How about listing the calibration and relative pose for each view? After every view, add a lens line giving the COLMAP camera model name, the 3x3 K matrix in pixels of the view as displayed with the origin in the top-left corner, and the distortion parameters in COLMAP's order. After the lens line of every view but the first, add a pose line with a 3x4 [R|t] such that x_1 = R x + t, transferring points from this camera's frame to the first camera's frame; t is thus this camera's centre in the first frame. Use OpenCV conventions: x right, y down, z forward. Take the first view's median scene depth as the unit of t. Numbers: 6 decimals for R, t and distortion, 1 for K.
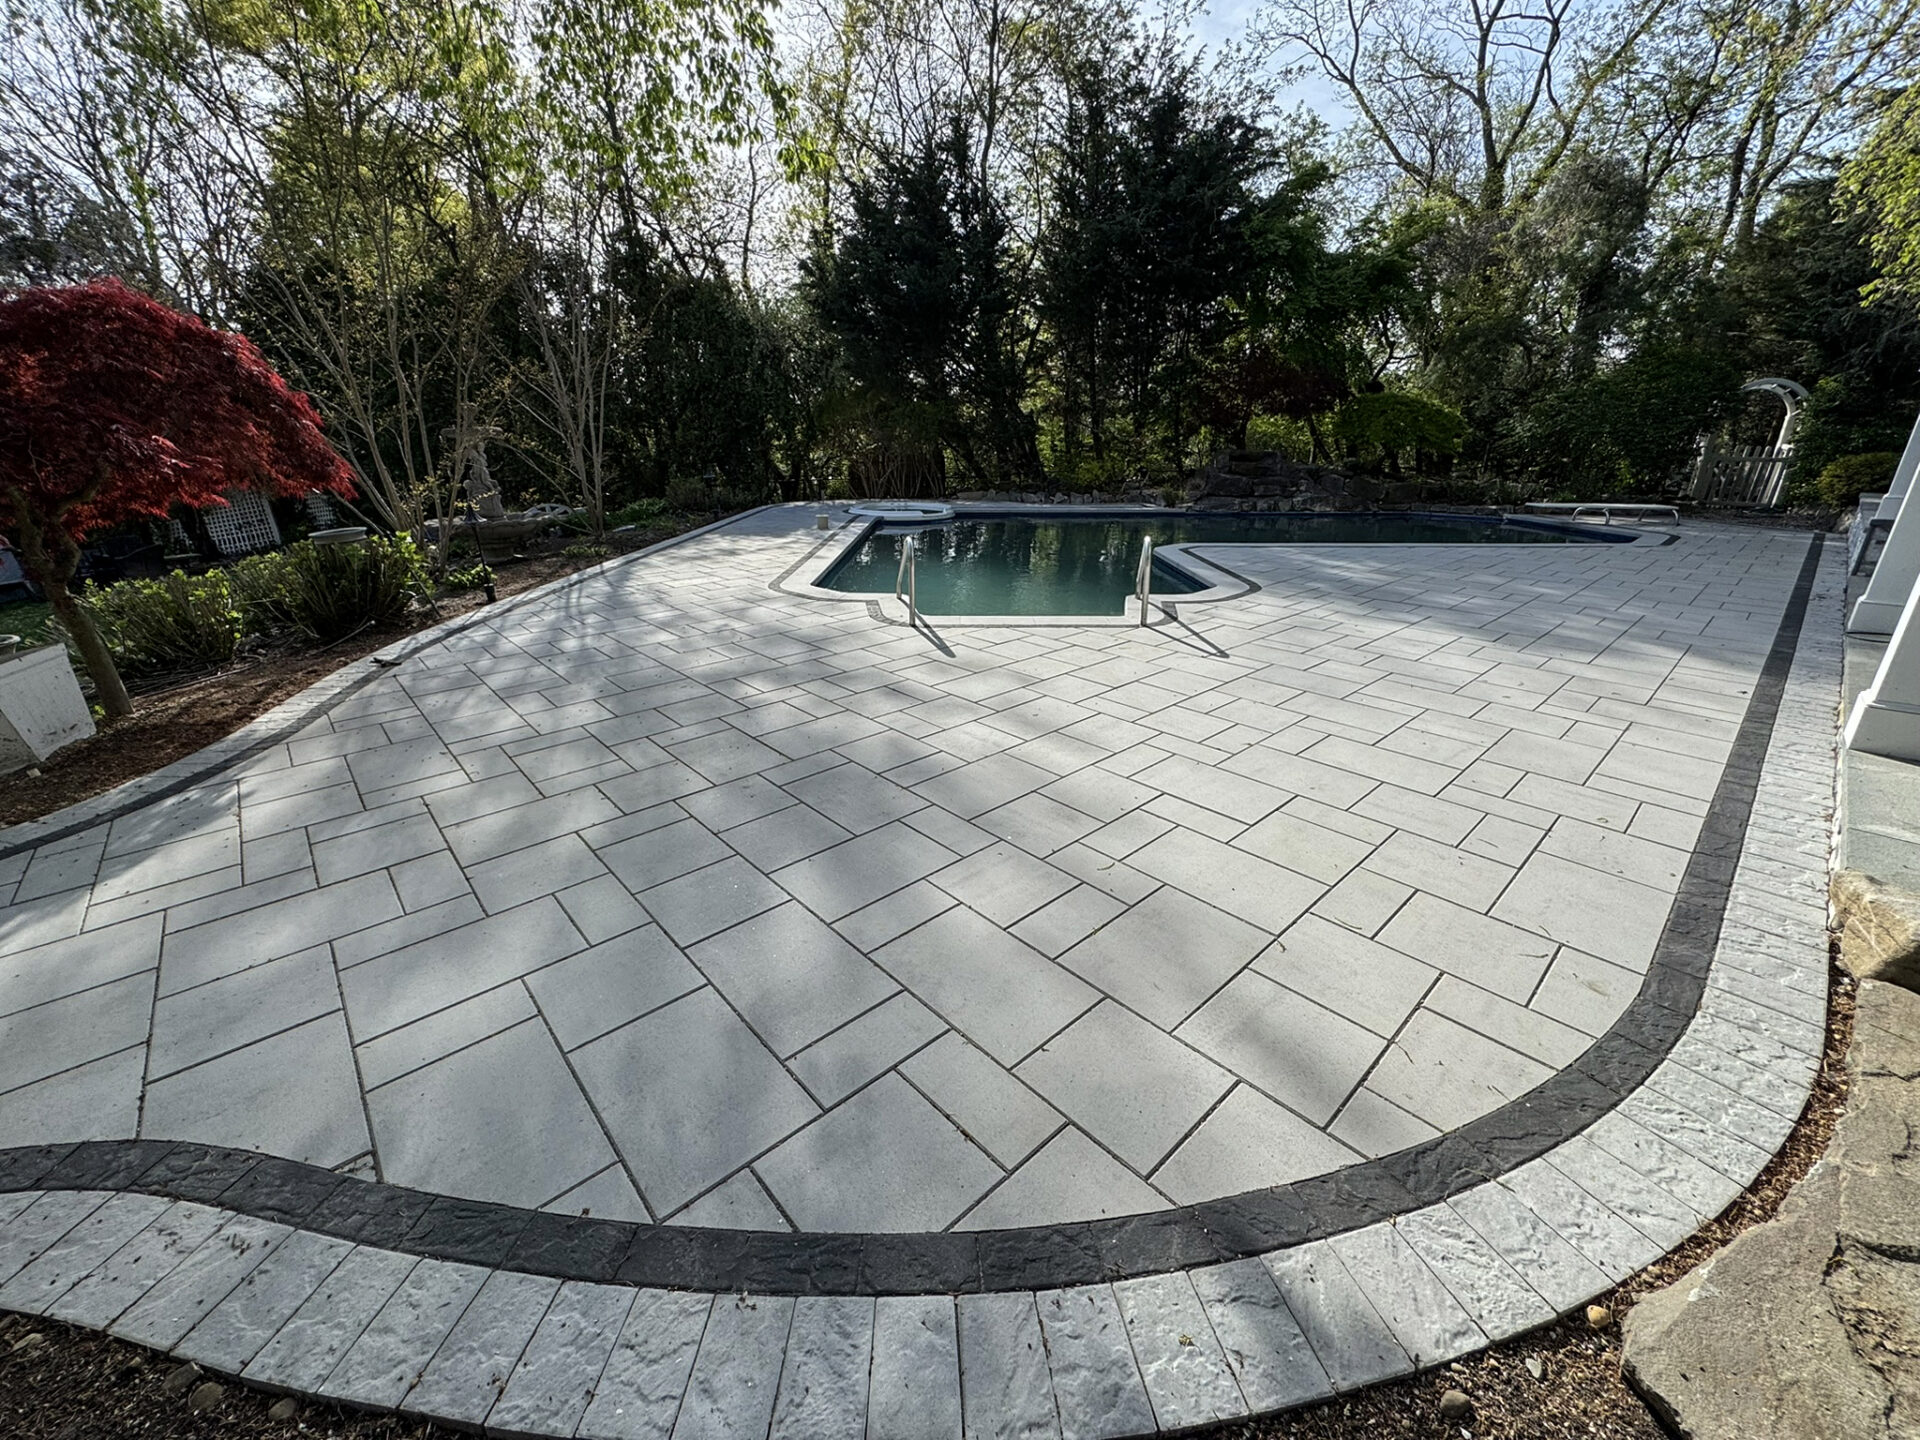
lens RADIAL K [[759.3, 0, 971.6], [0, 759.3, 728.6], [0, 0, 1]] dist [-0.003171, -0.000272]
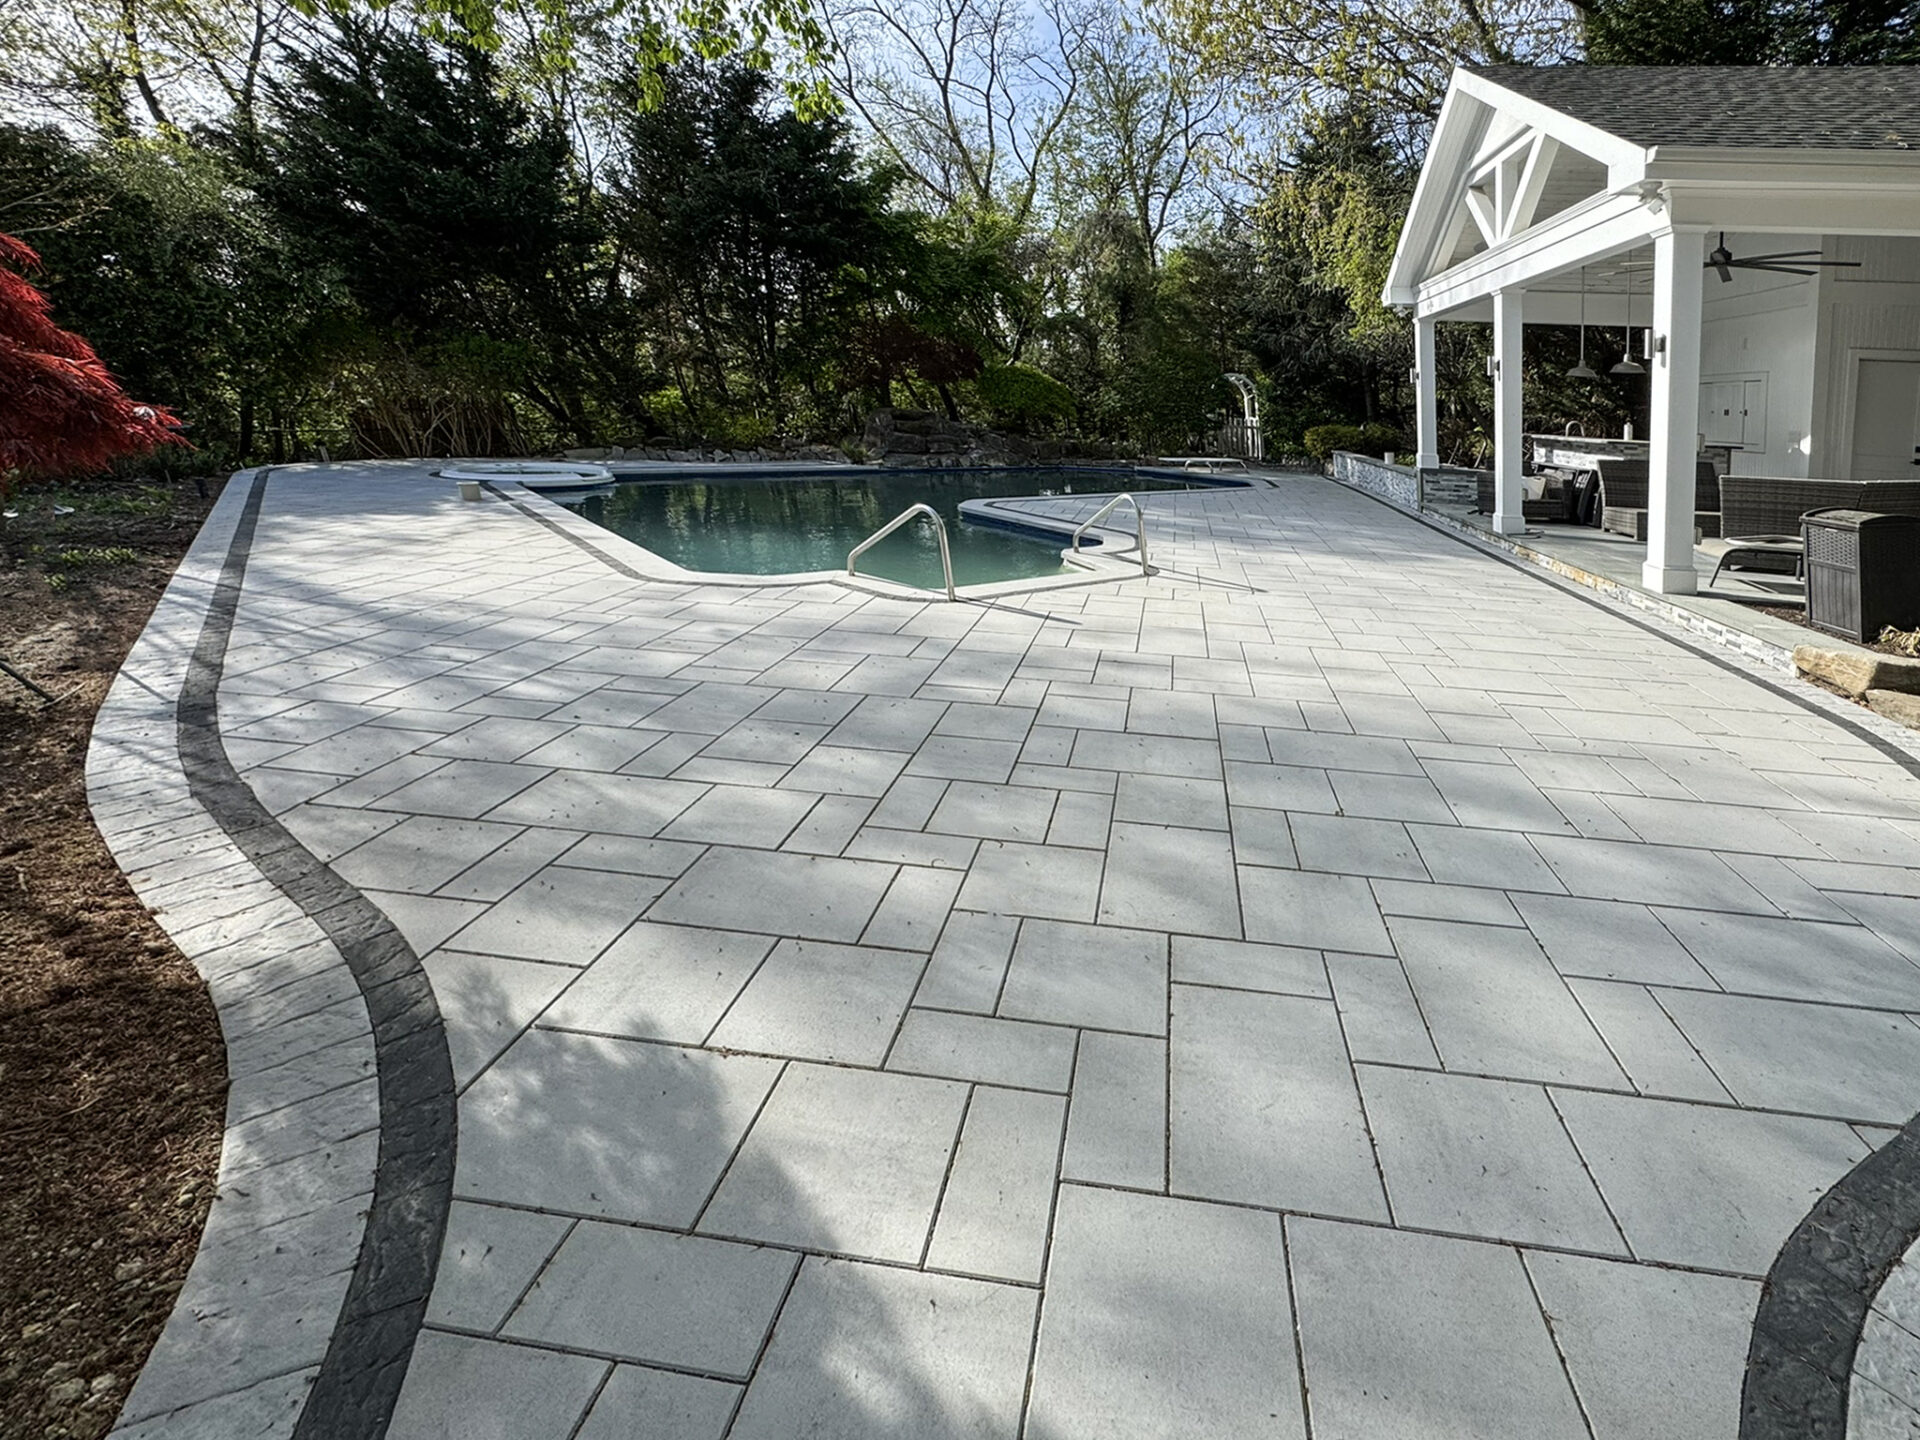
lens RADIAL K [[759.3, 0, 971.6], [0, 759.3, 728.6], [0, 0, 1]] dist [-0.003171, -0.000272]
pose [[0.777994, -0.217662, 0.589362, -0.867670], [0.185226, 0.975839, 0.115885, -0.118253], [-0.600347, 0.019007, 0.799514, 0.344187]]
